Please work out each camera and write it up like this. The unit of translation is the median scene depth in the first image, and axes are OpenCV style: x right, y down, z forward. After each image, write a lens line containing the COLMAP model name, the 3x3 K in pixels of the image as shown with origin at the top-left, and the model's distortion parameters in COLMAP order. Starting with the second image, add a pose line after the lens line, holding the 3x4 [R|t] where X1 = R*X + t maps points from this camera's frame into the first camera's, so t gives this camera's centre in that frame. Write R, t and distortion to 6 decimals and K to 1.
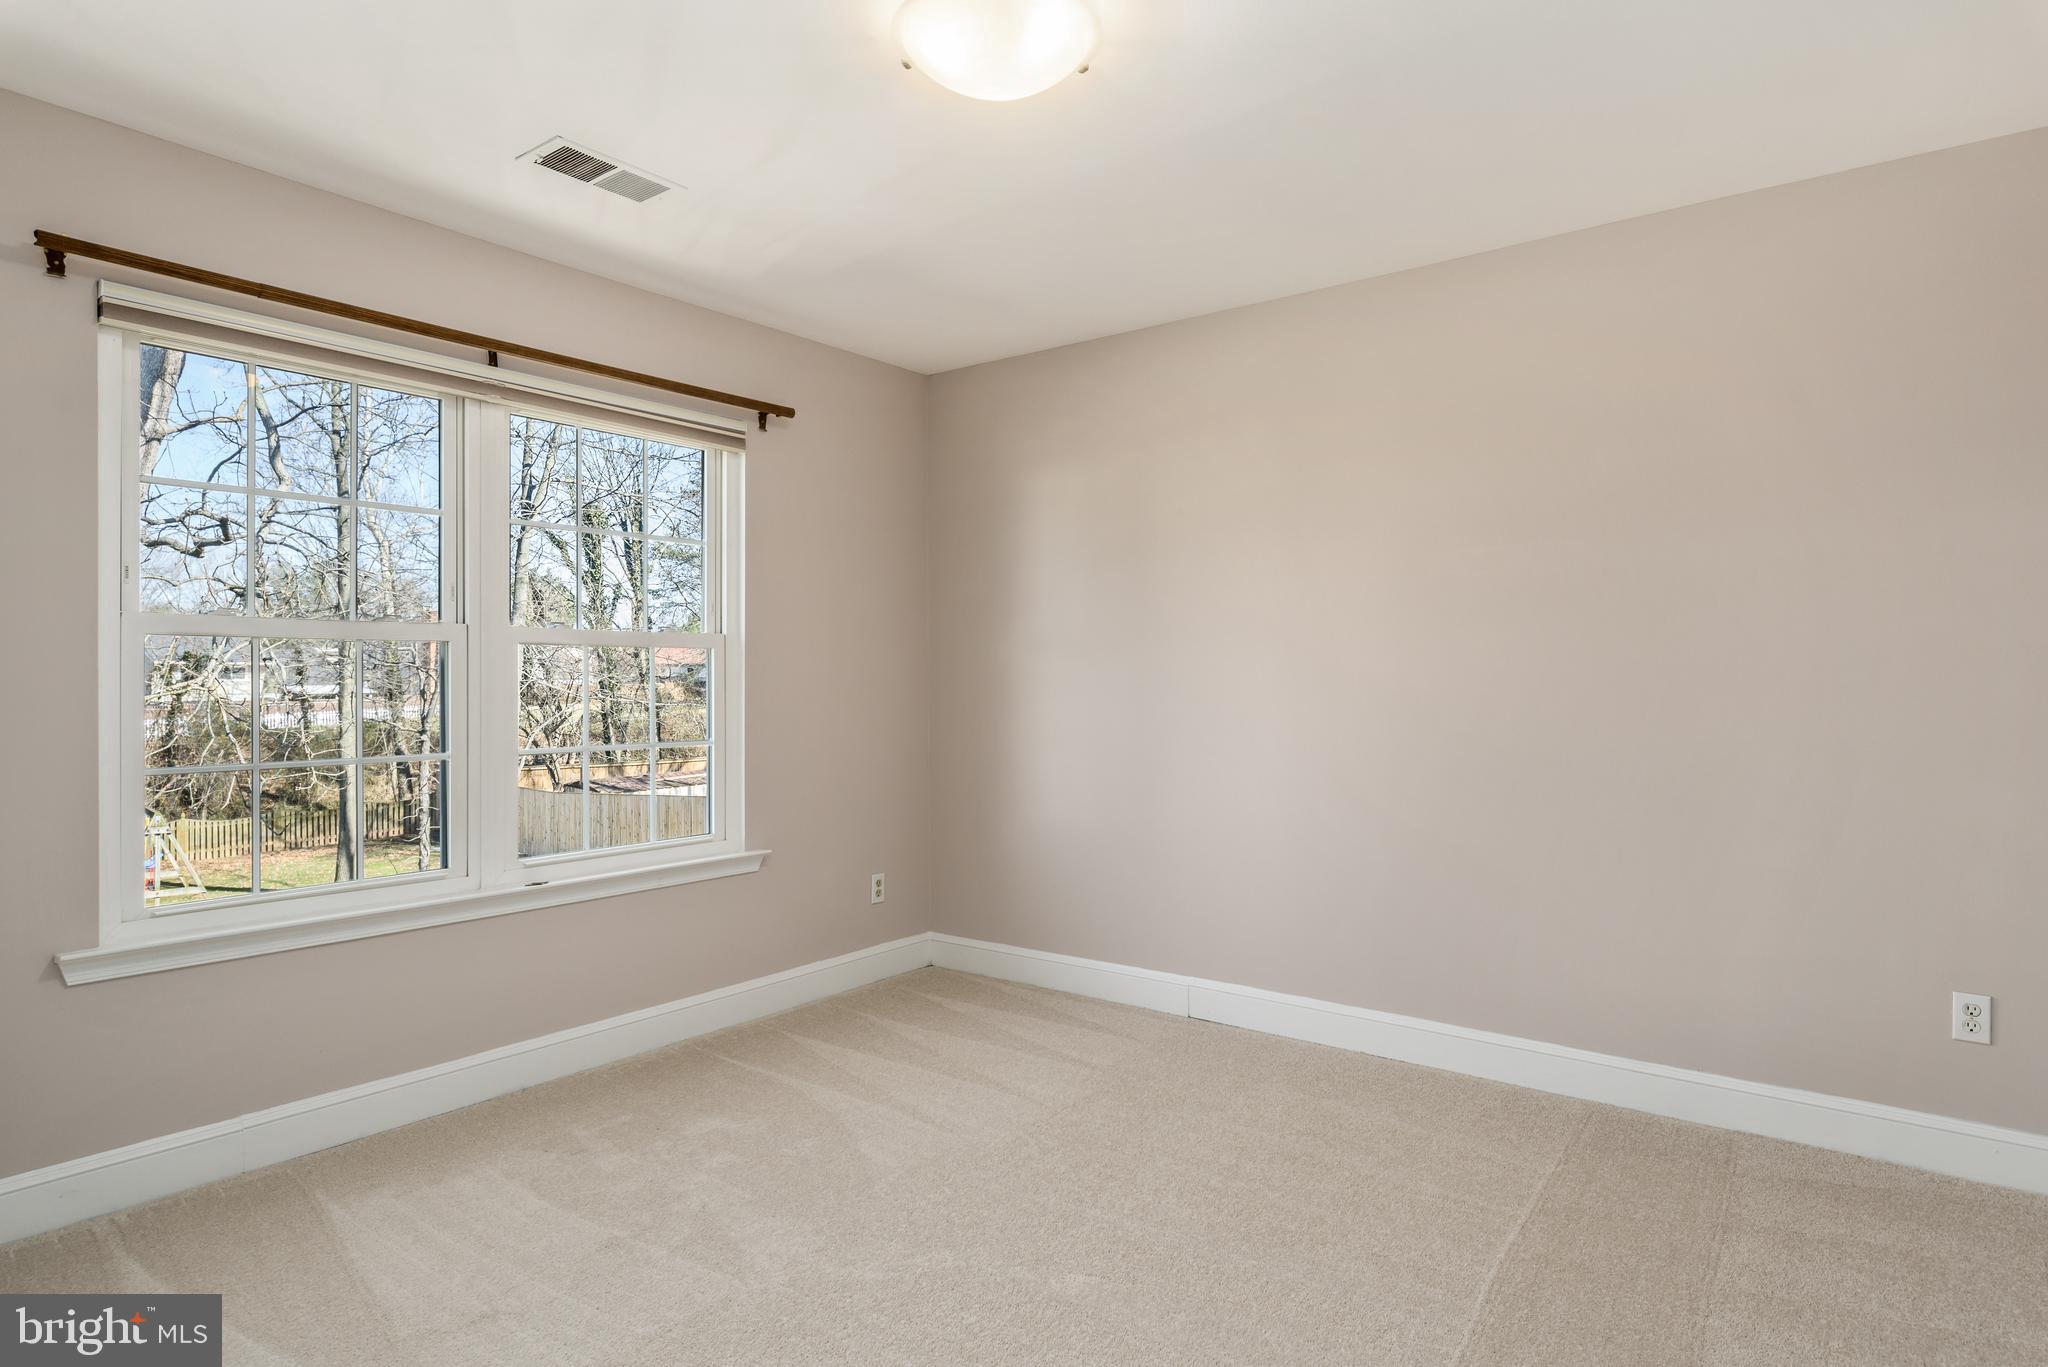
lens RADIAL K [[1109.1, 0, 1021.3], [0, 1109.1, 675.2], [0, 0, 1]] dist [-0.000790, 0.002459]
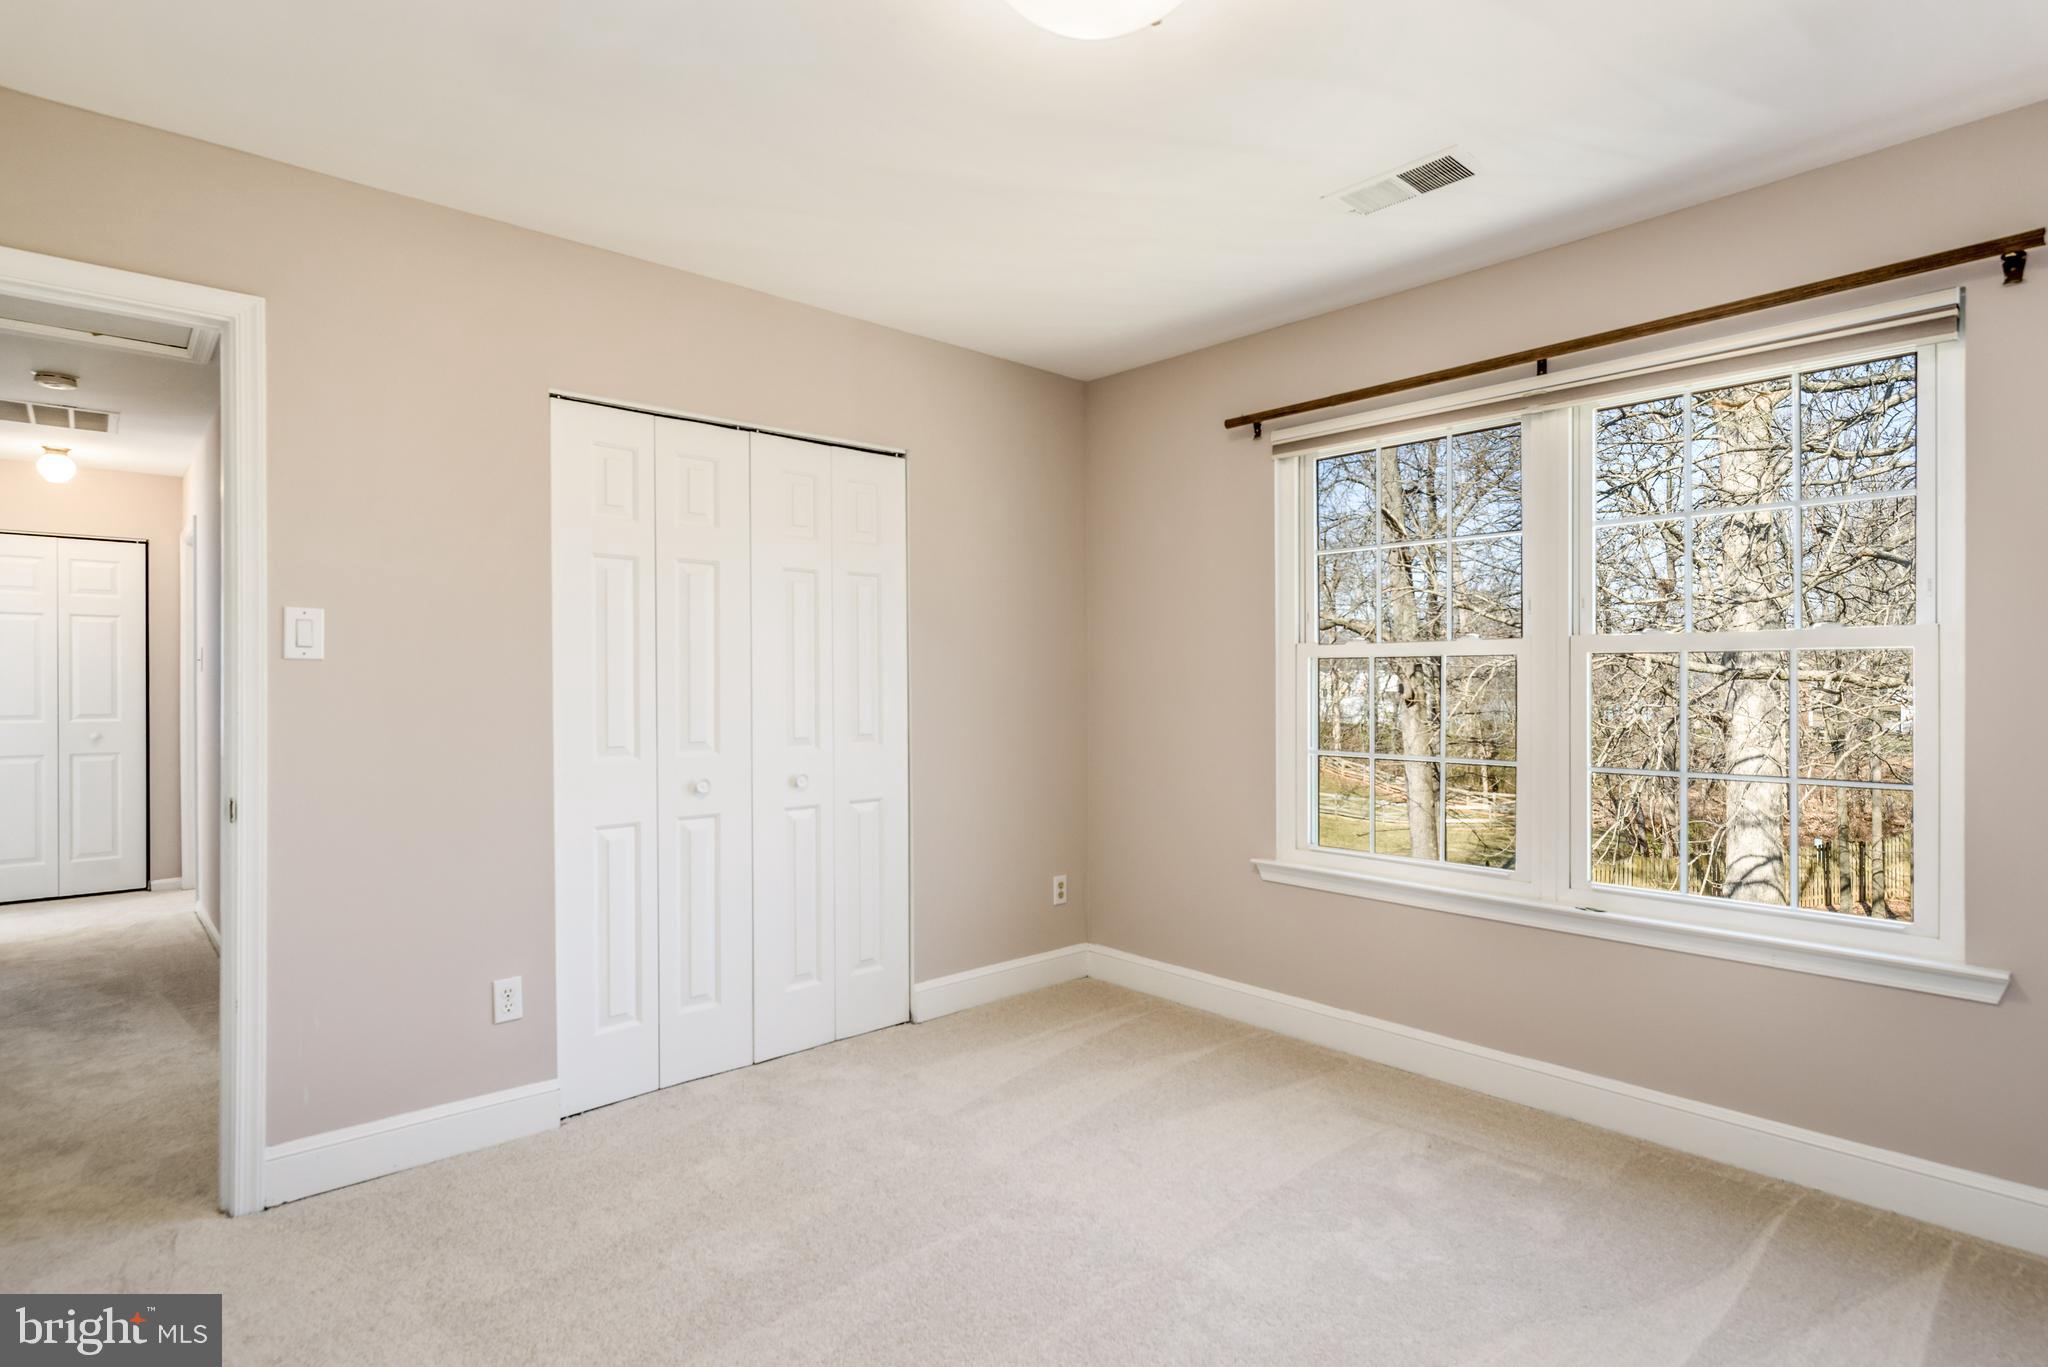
lens RADIAL K [[1076.1, 0, 1031.3], [0, 1076.1, 701.9], [0, 0, 1]] dist [-0.000002, -0.002365]
pose [[-0.172771, 0.016257, -0.984828, 0.523969], [-0.001120, 0.999860, 0.016702, -0.001610], [0.984961, 0.003988, -0.172728, 0.678484]]
